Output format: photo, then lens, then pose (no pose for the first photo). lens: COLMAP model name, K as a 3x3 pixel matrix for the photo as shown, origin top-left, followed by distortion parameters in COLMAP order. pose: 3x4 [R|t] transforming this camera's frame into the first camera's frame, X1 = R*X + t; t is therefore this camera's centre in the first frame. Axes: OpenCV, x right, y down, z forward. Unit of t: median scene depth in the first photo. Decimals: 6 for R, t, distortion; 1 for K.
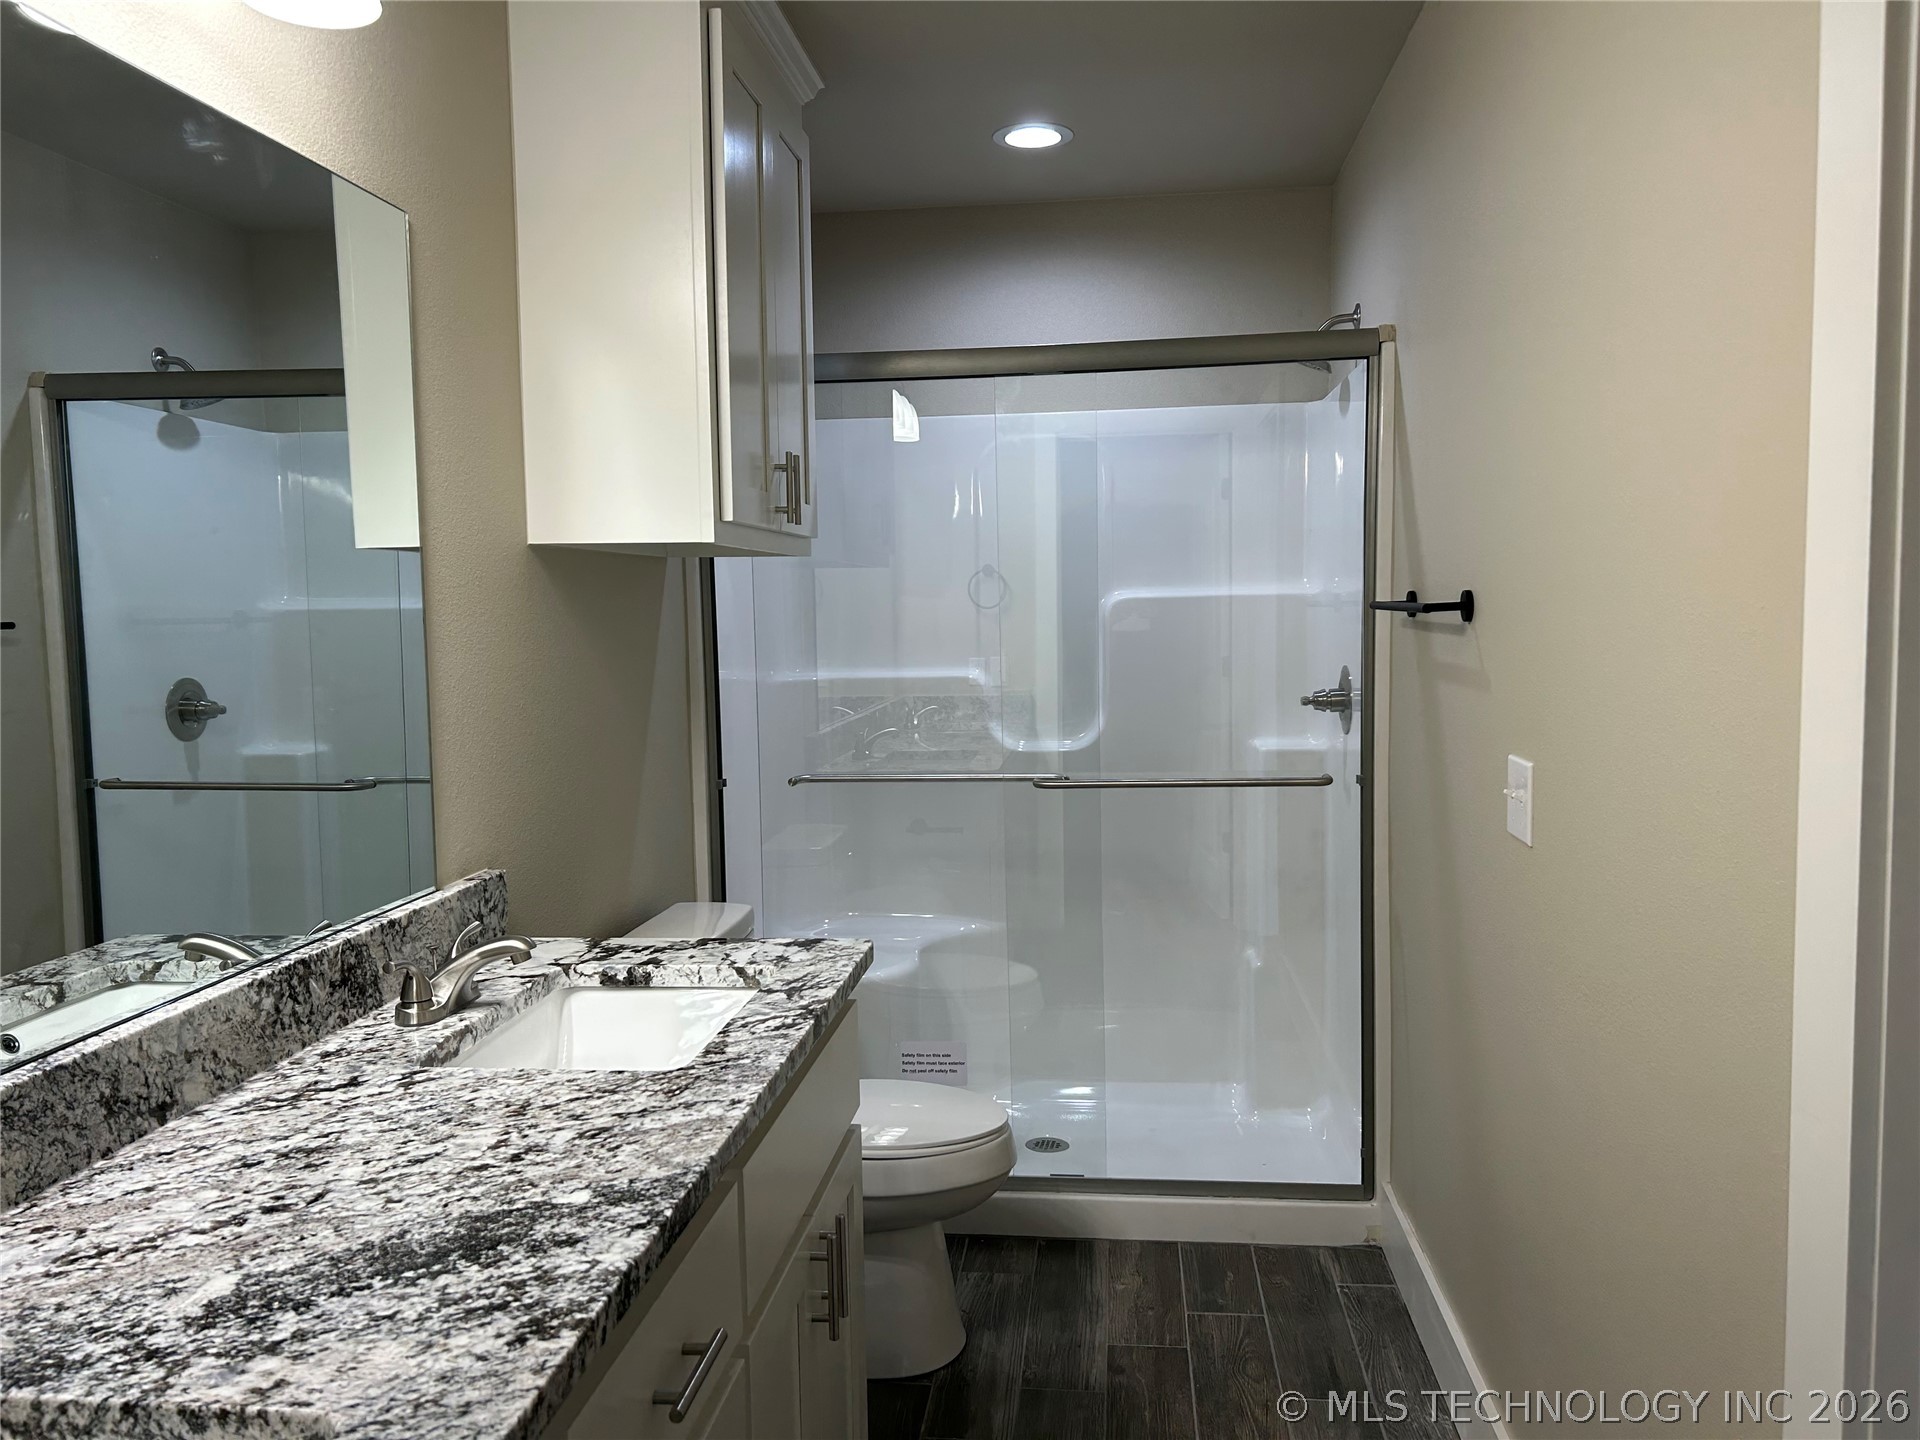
lens RADIAL K [[1435.6, 0, 969.6], [0, 1435.6, 729.9], [0, 0, 1]] dist [0.074927, -0.091272]
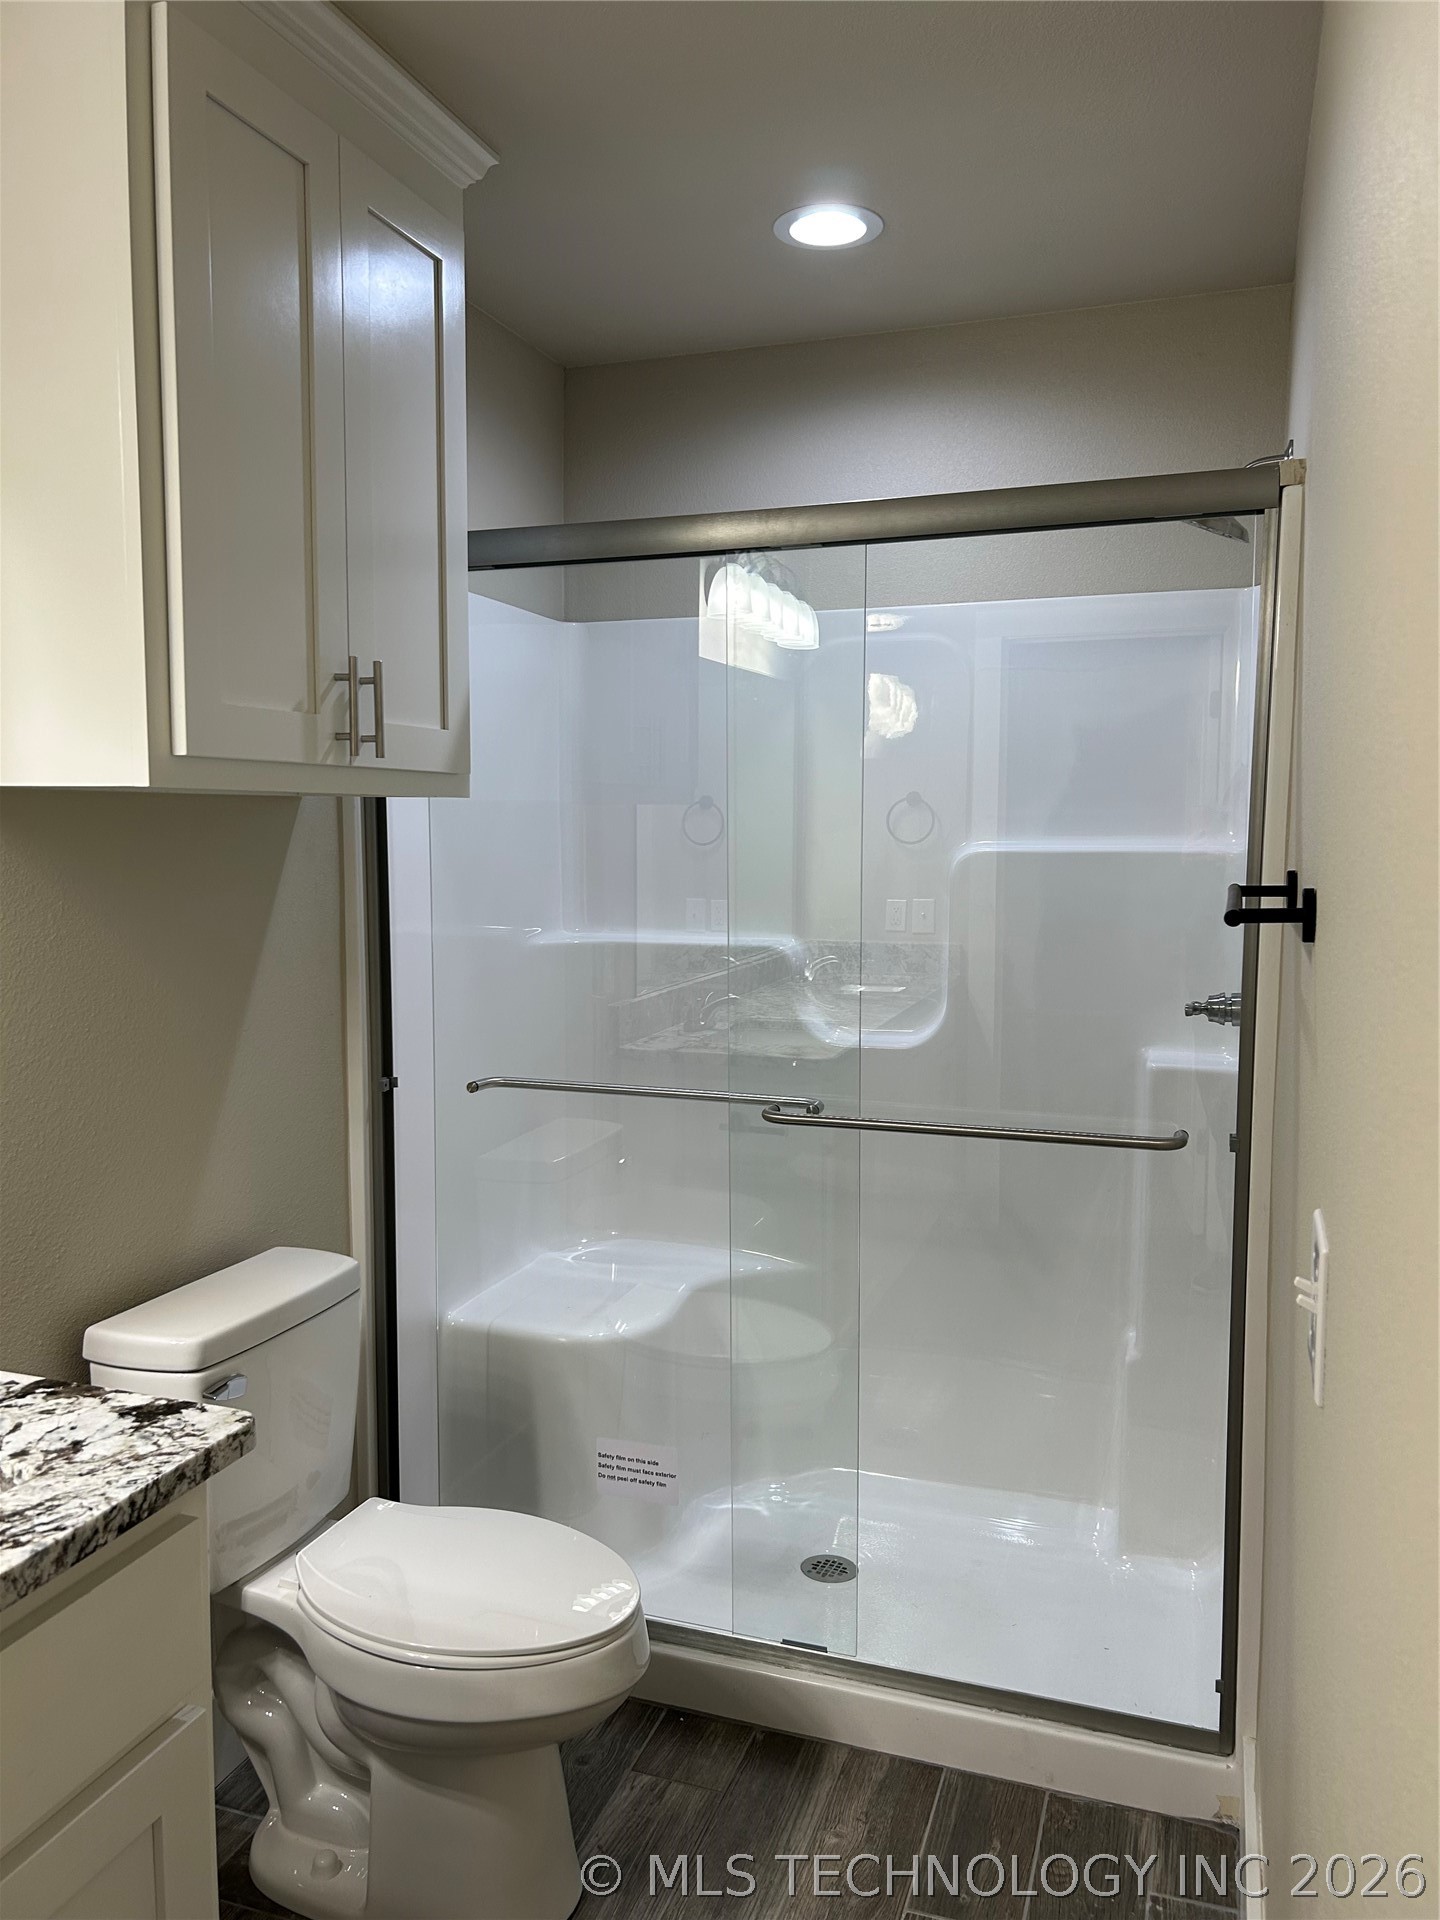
lens RADIAL K [[1444.7, 0, 720.0], [0, 1444.7, 960.0], [0, 0, 1]] dist [0.018495, -0.003491]
pose [[0.973429, 0.040876, -0.225311, 0.177783], [-0.038373, 0.999144, 0.015481, -0.048949], [0.225750, -0.006424, 0.974164, 0.275586]]
